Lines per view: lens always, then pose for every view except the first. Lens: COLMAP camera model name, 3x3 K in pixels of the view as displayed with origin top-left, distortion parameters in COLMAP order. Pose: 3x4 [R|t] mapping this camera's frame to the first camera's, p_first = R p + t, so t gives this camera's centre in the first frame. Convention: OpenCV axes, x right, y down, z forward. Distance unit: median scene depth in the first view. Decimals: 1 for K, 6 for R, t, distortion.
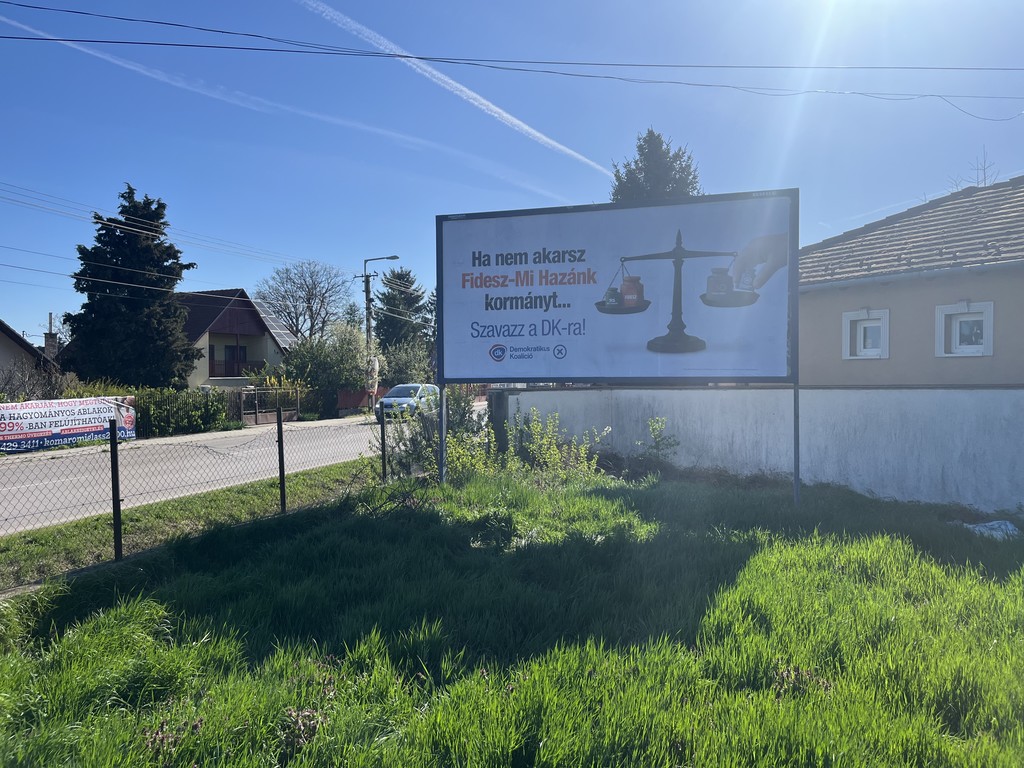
lens RADIAL K [[770.9, 0, 518.7], [0, 770.9, 383.2], [0, 0, 1]] dist [0.062095, -0.083599]
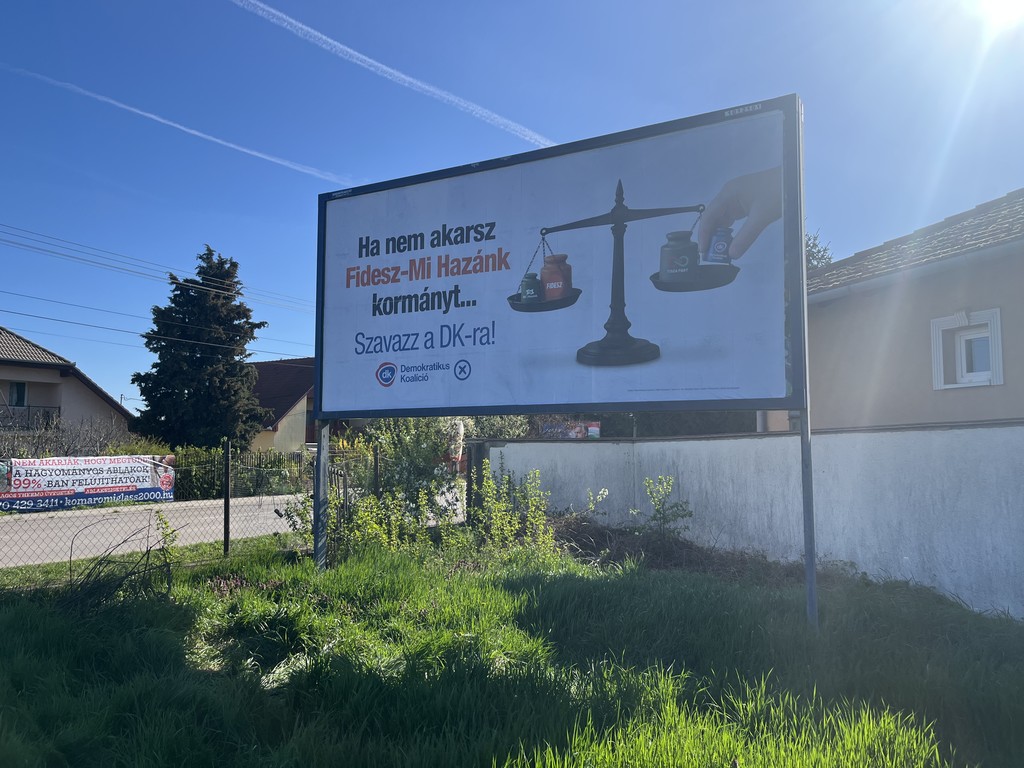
lens RADIAL K [[770.9, 0, 516.3], [0, 770.9, 379.5], [0, 0, 1]] dist [0.062095, -0.083599]
pose [[0.980468, -0.009277, -0.196462, 0.181783], [-0.010882, 0.994798, -0.101282, 0.028446], [0.196379, 0.101442, 0.975267, 0.260185]]
